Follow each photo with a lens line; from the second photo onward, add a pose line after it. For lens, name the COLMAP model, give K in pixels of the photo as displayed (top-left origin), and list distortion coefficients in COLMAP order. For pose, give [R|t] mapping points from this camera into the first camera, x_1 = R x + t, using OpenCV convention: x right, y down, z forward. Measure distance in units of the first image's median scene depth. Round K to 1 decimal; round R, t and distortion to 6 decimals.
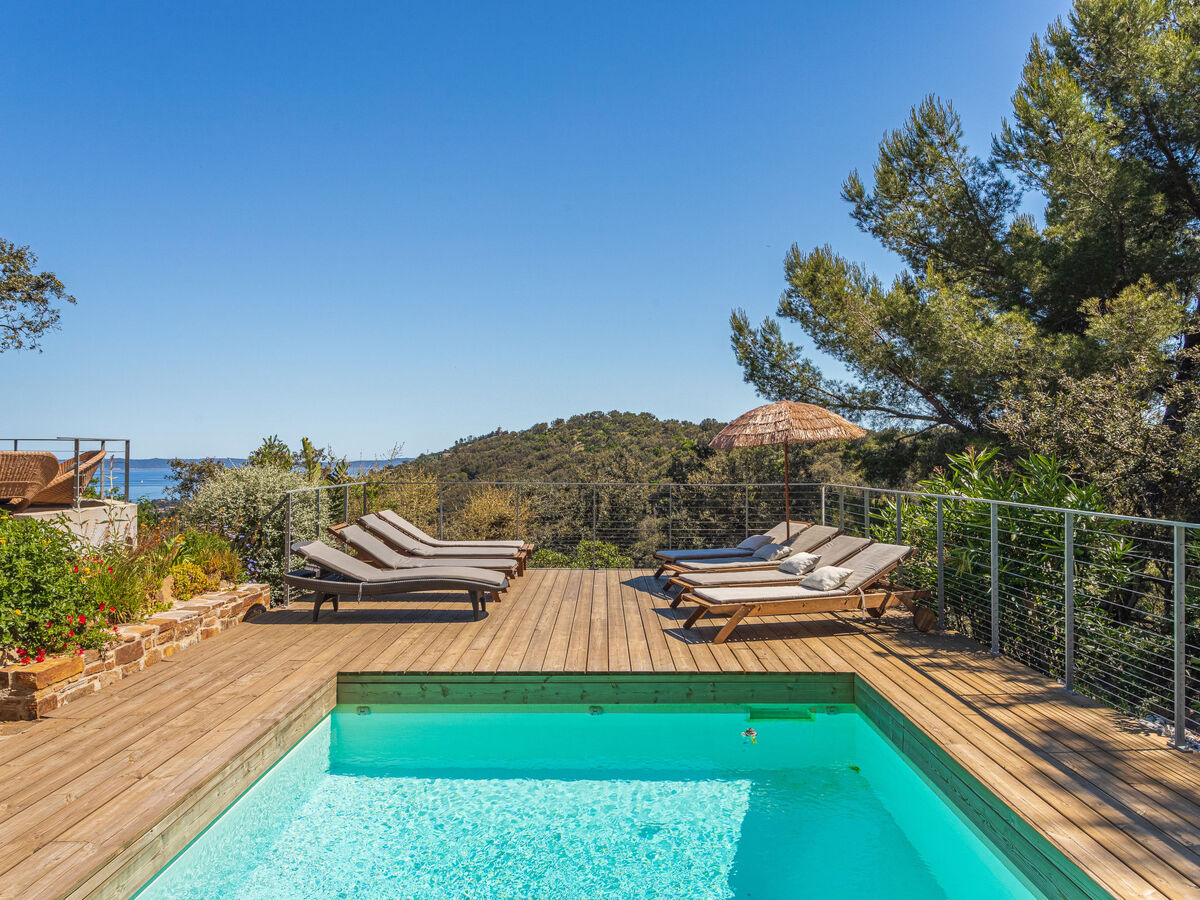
lens RADIAL K [[864.5, 0, 603.8], [0, 864.5, 453.8], [0, 0, 1]] dist [-0.004351, 0.005266]
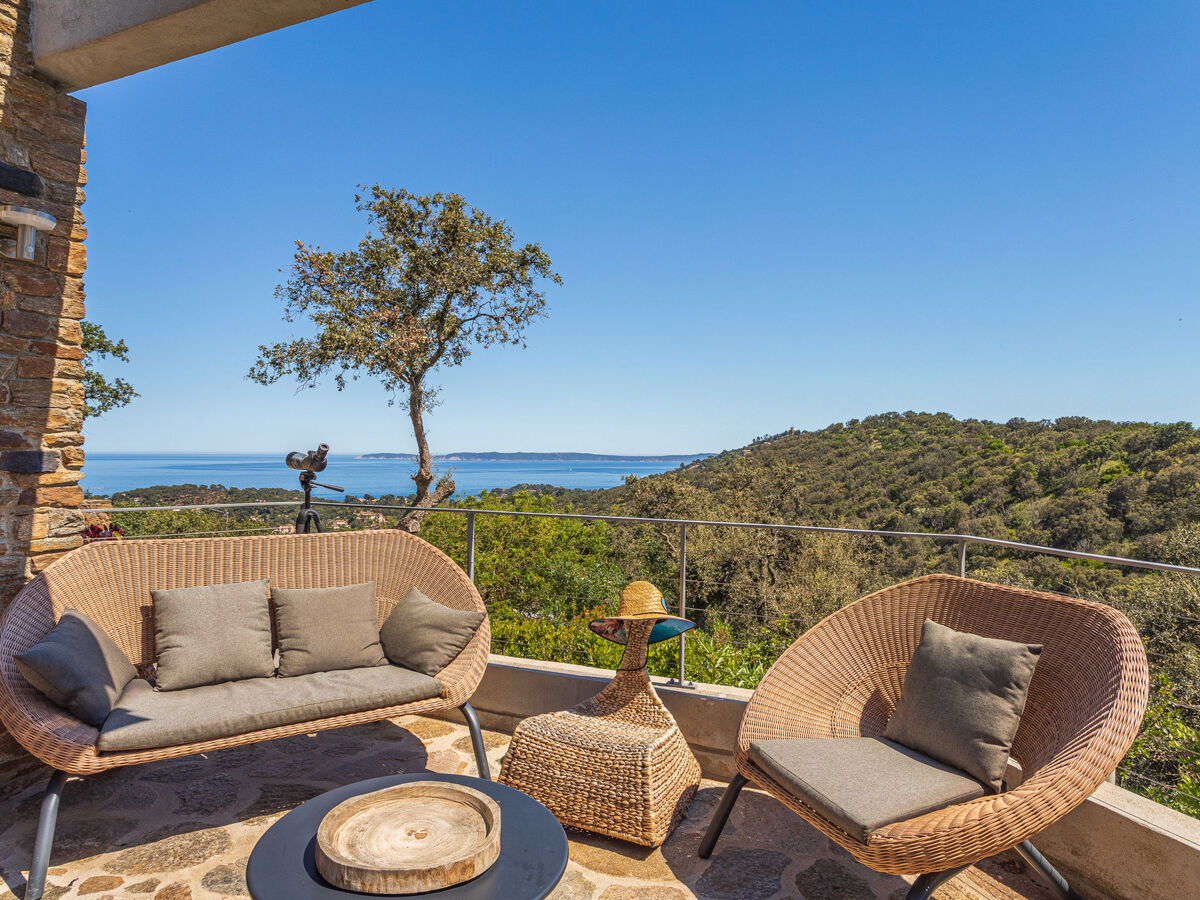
lens RADIAL K [[737.1, 0, 603.7], [0, 737.1, 448.5], [0, 0, 1]] dist [-0.003840, 0.009312]
pose [[0.934158, 0.004794, -0.356827, -0.830389], [-0.005422, 0.999985, -0.000758, -0.063877], [0.356818, 0.002642, 0.934170, 0.968302]]
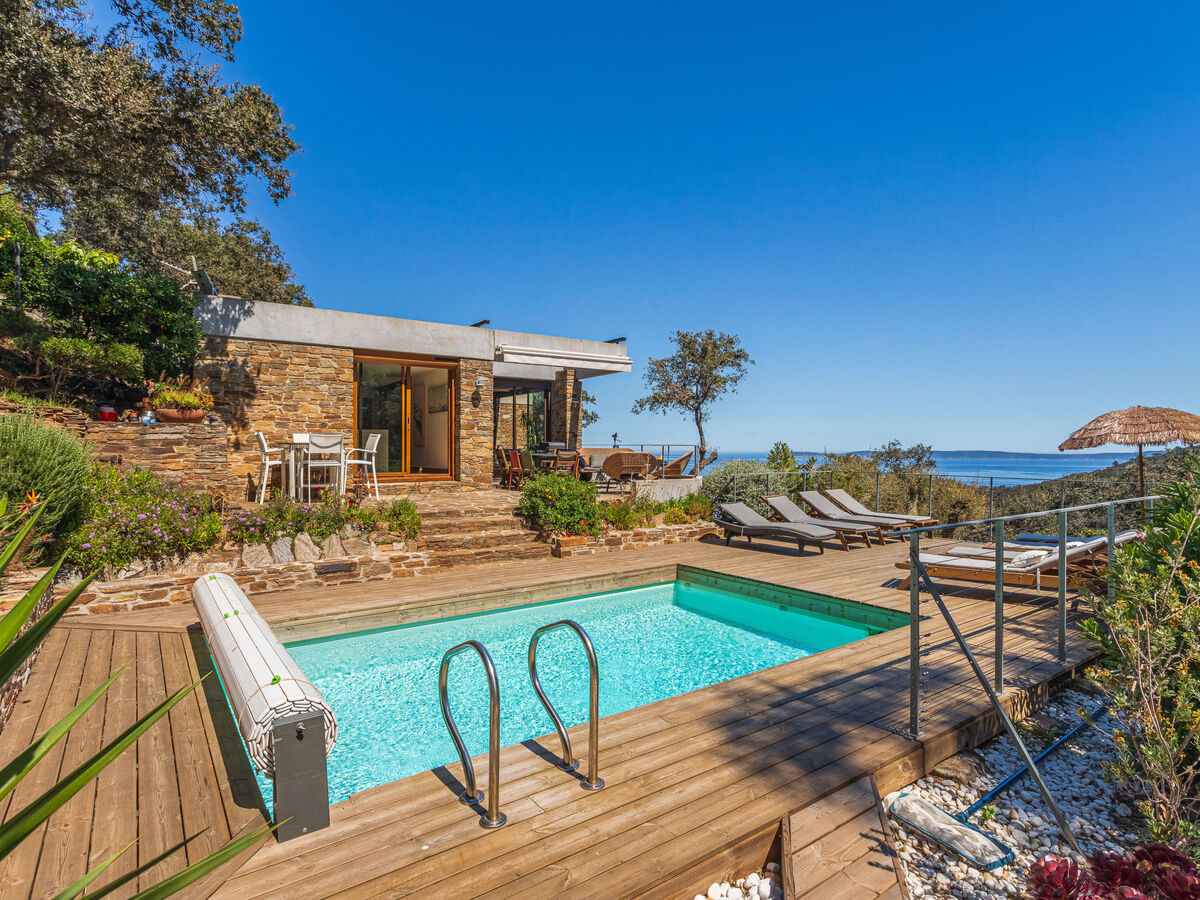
lens RADIAL K [[640.0, 0, 603.0], [0, 640.0, 451.4], [0, 0, 1]] dist [0.000469, 0.005252]
pose [[0.588205, 0.003534, -0.808704, 0.615892], [0.002102, 0.999980, 0.005899, -0.014735], [0.808709, -0.005170, 0.588186, -0.016104]]
